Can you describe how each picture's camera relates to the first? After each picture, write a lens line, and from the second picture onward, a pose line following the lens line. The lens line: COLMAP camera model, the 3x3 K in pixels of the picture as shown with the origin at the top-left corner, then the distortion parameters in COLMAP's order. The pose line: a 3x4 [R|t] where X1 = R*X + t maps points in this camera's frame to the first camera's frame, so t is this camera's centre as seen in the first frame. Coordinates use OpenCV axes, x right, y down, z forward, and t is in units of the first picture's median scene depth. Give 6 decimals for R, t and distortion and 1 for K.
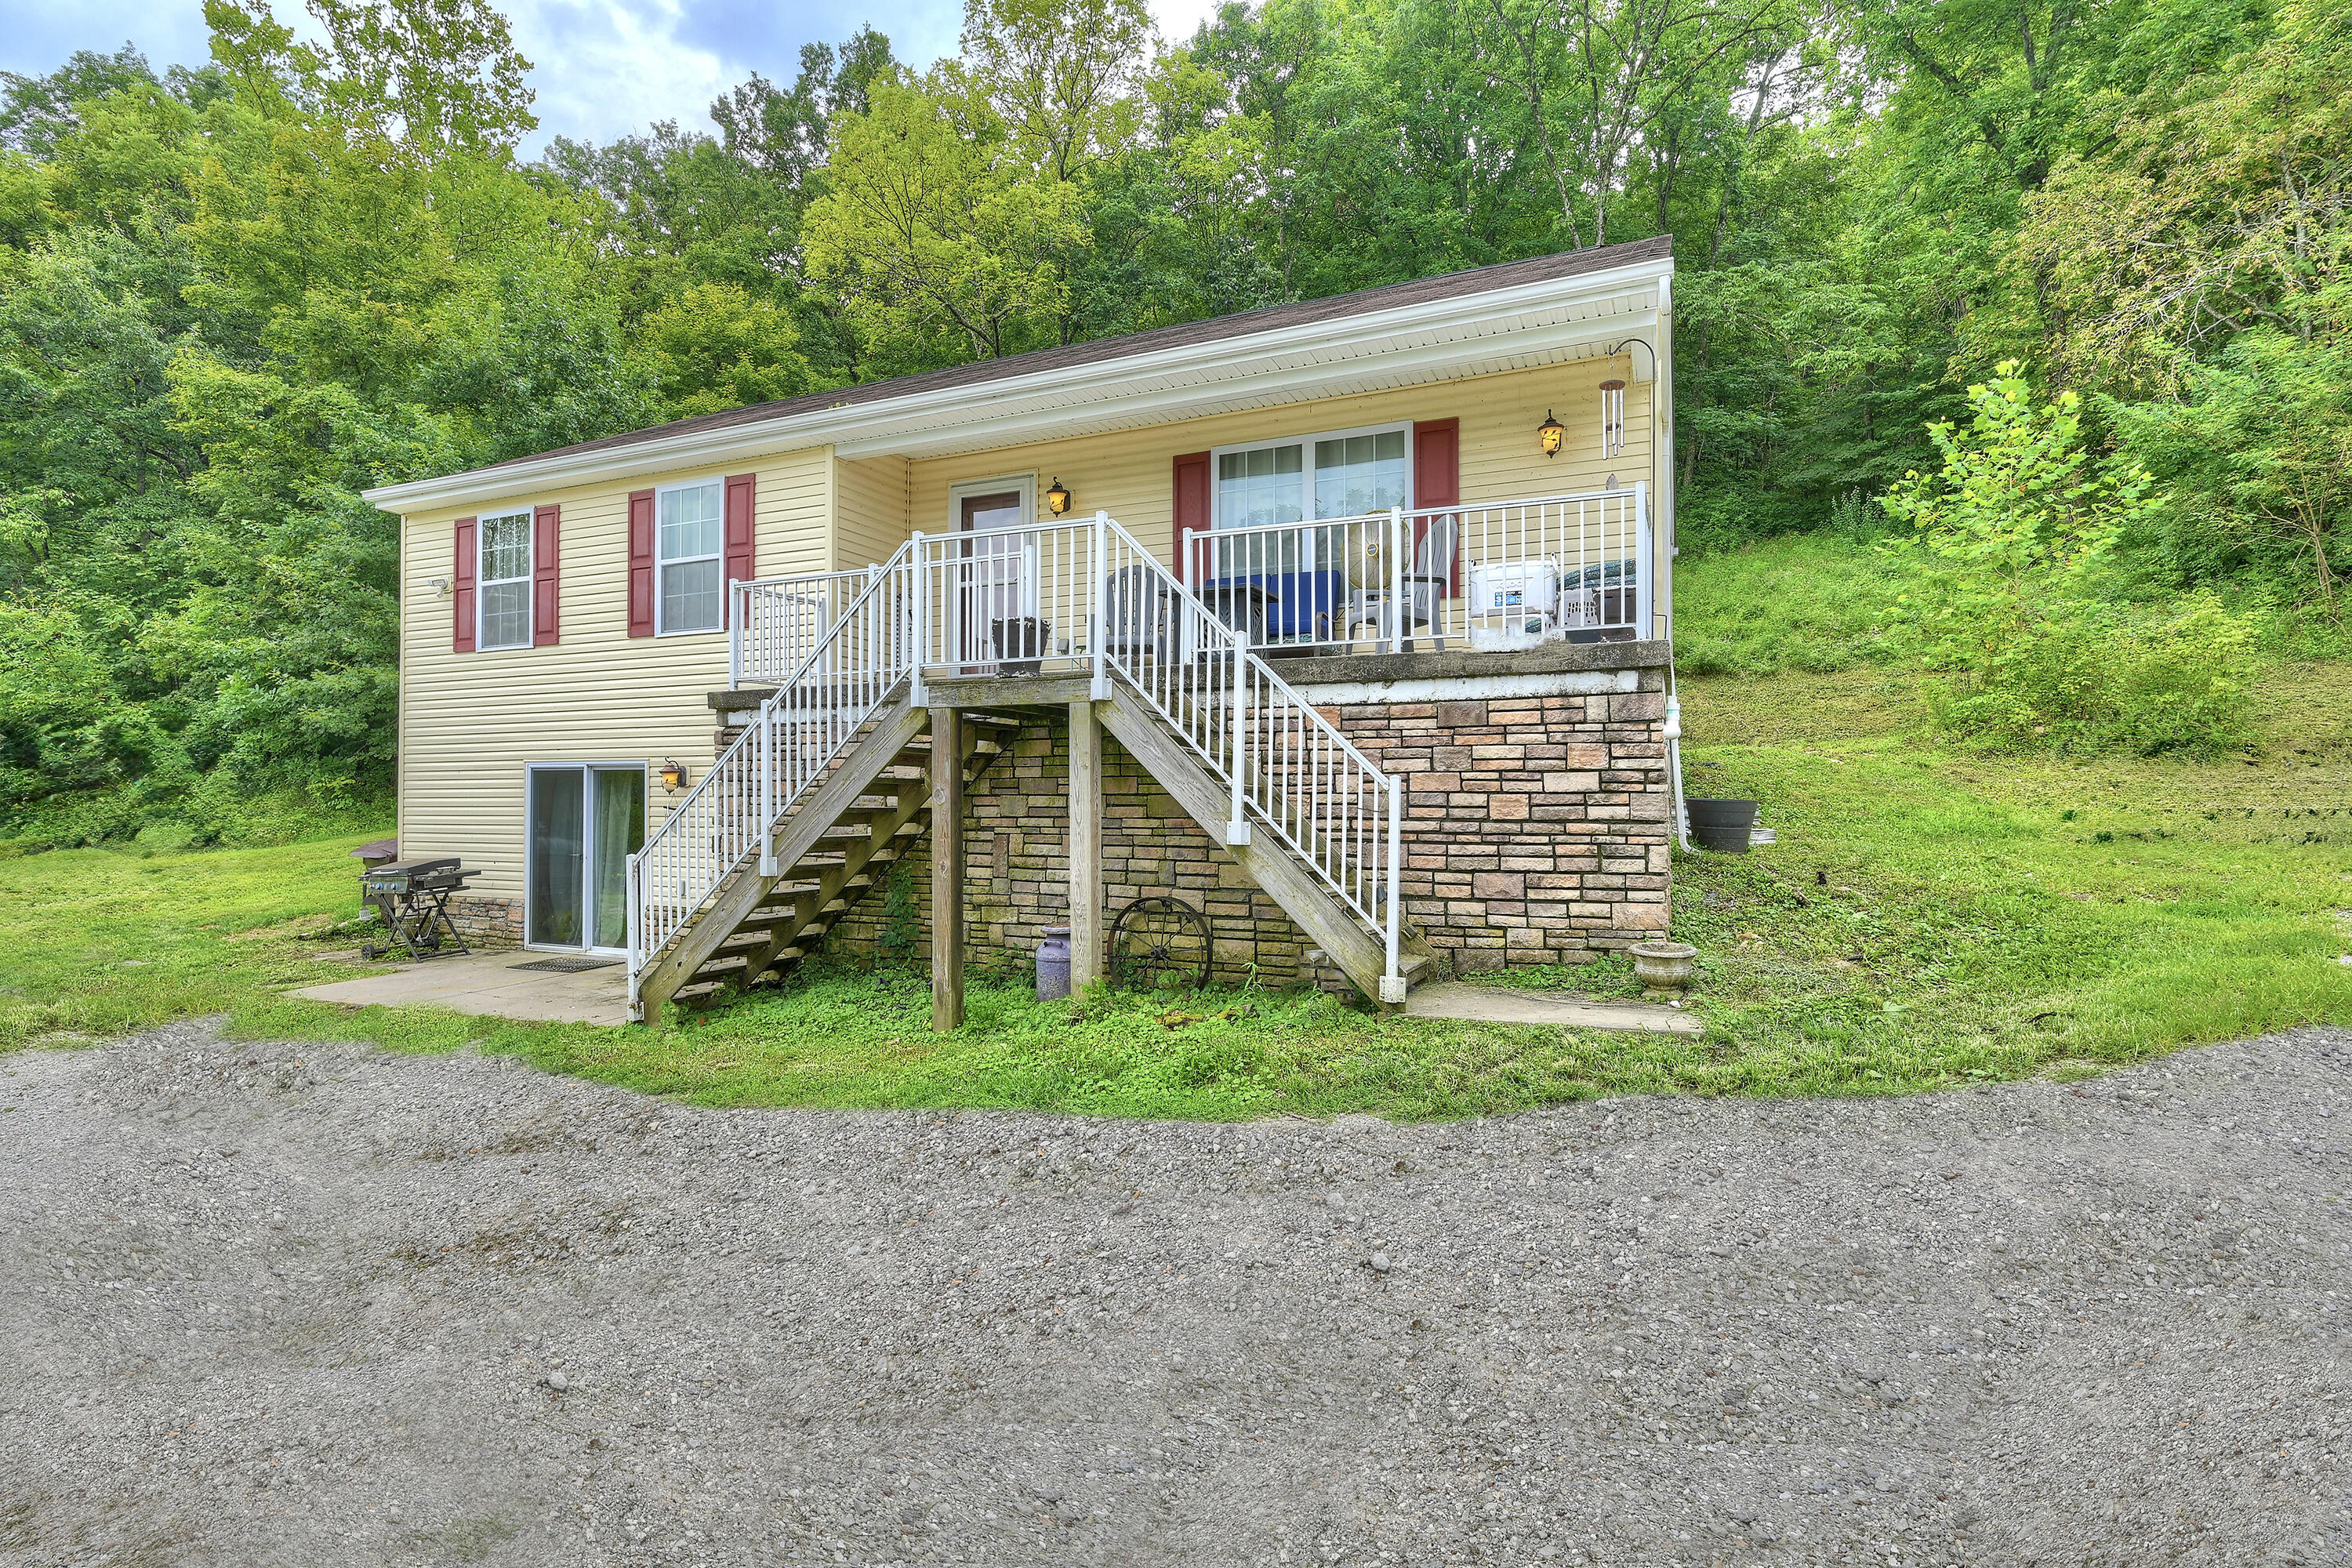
lens RADIAL K [[1142.7, 0, 1185.4], [0, 1142.7, 776.4], [0, 0, 1]] dist [-0.000752, 0.001307]
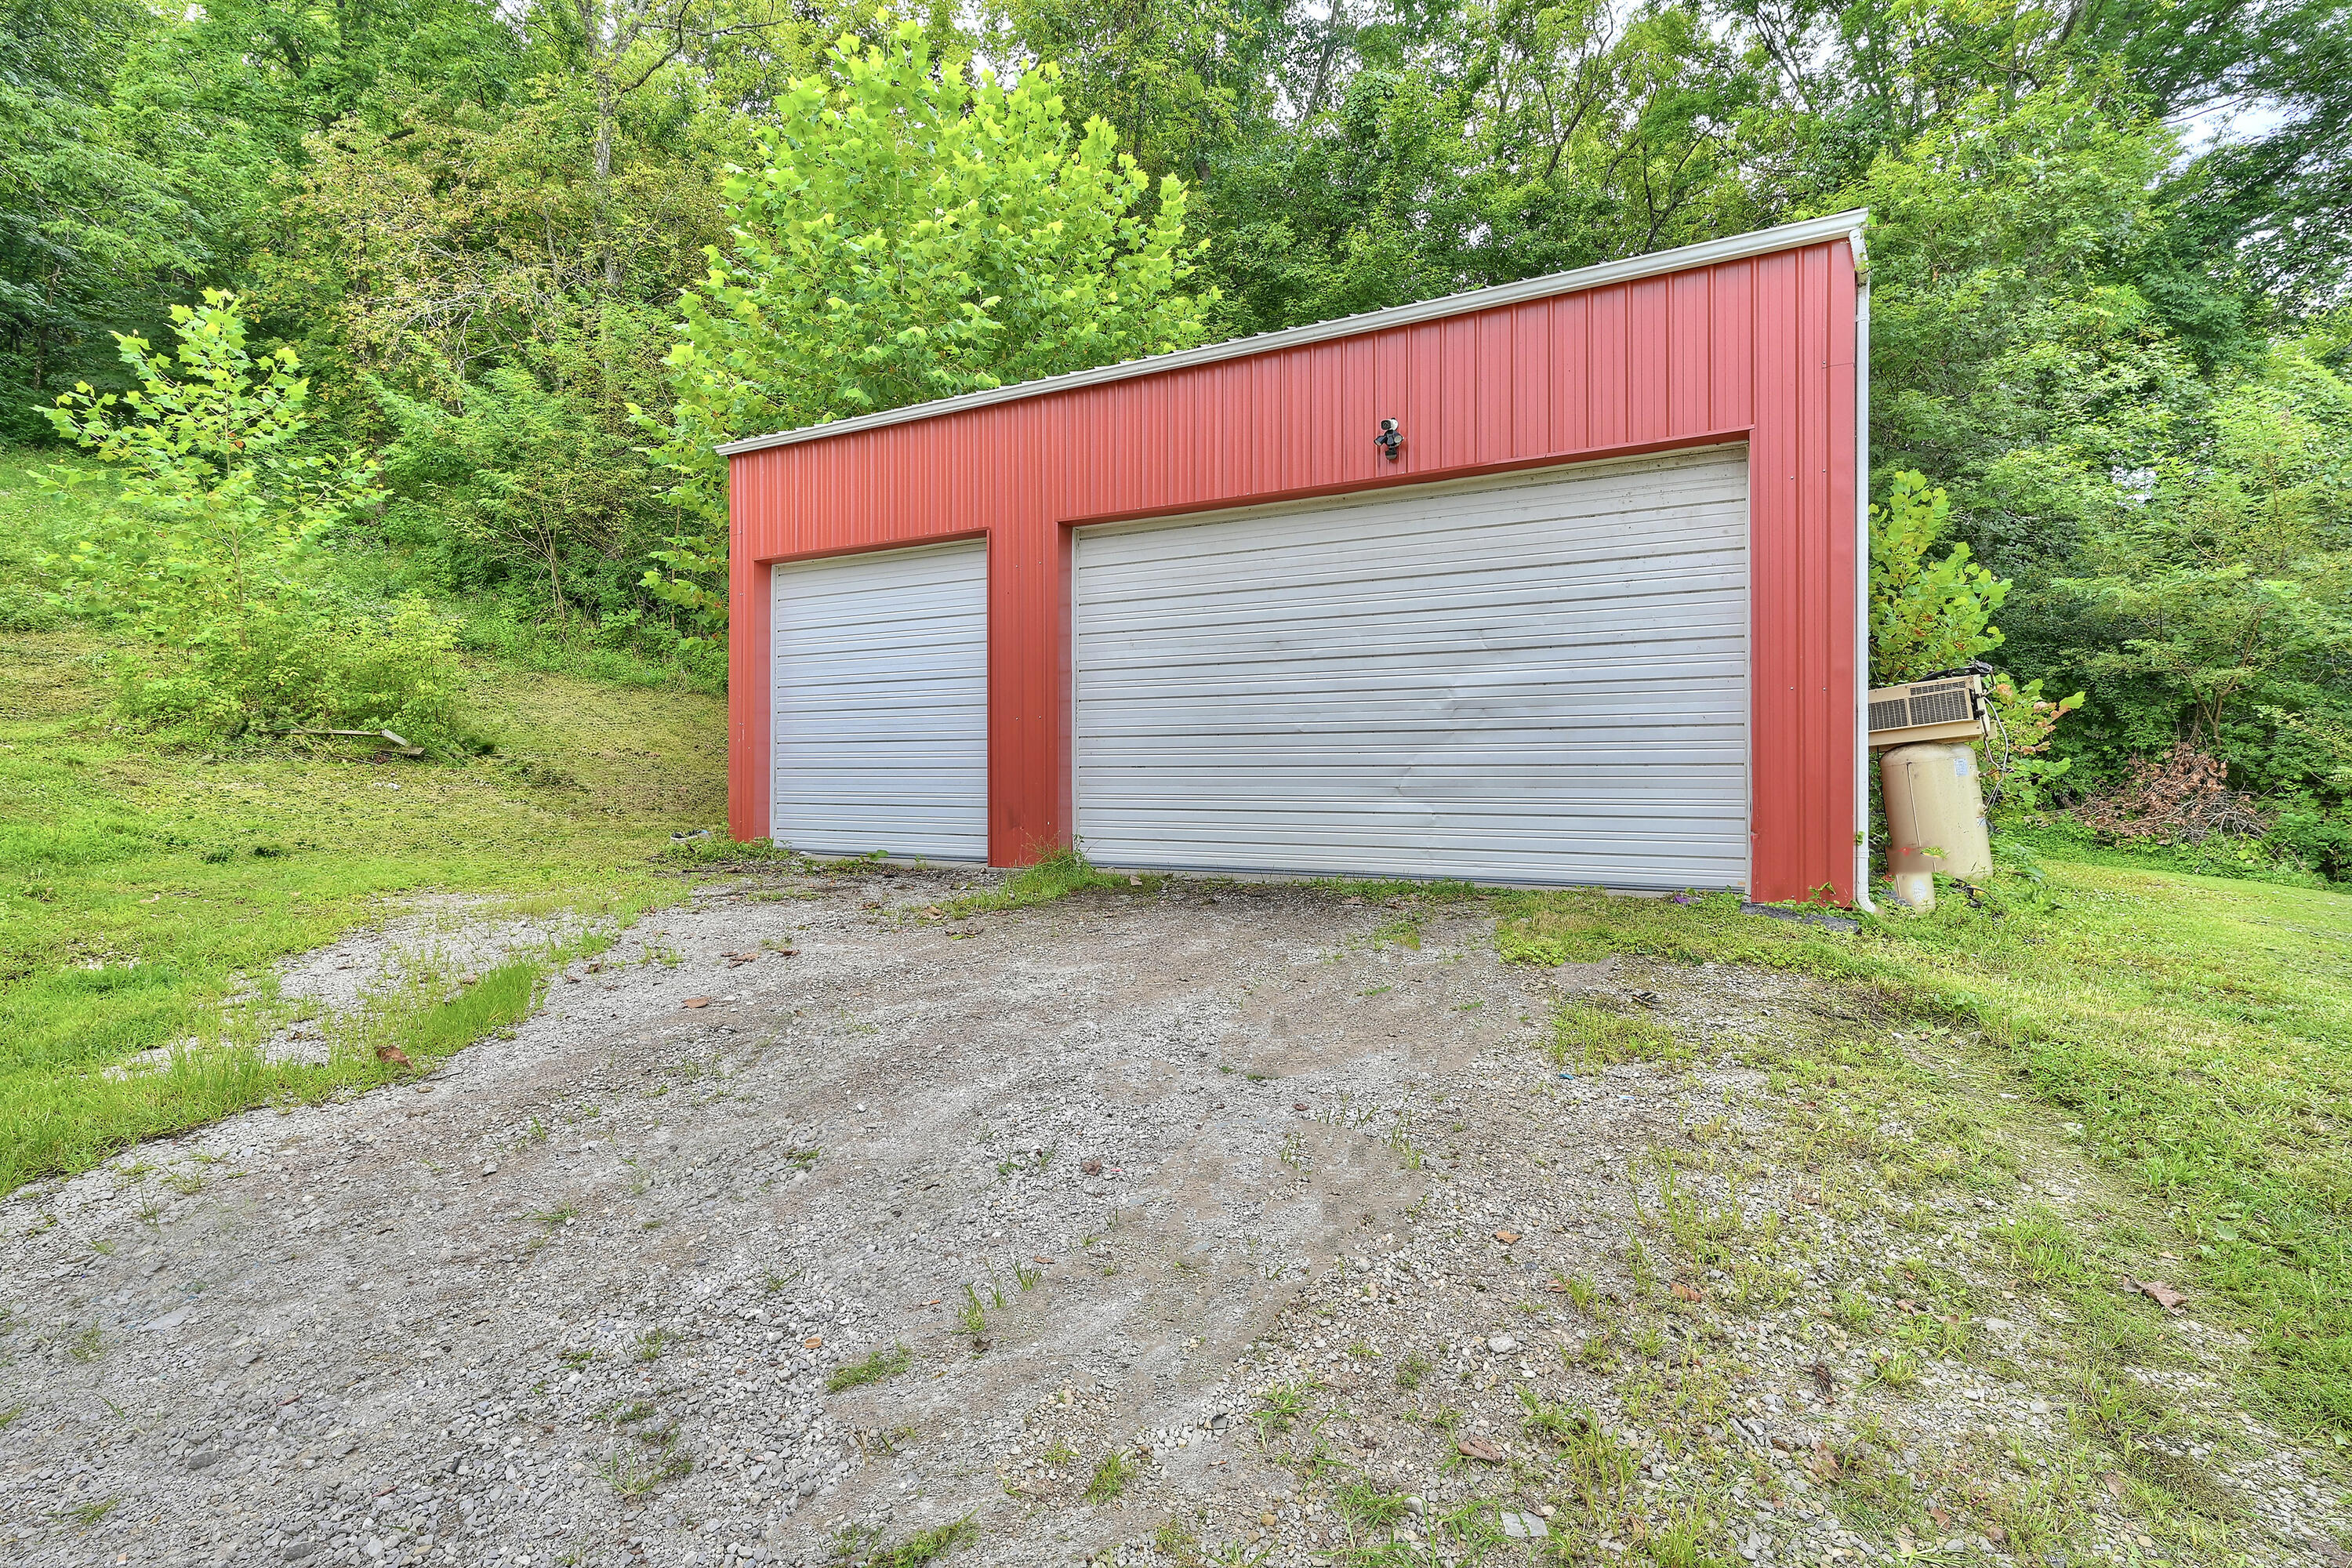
lens RADIAL K [[1142.7, 0, 1185.4], [0, 1142.7, 776.4], [0, 0, 1]] dist [-0.000752, 0.001307]
pose [[0.347775, 0.002469, 0.937575, 0.229730], [-0.016755, 0.999853, 0.003582, -0.019820], [-0.937428, -0.016954, 0.347765, 0.023770]]
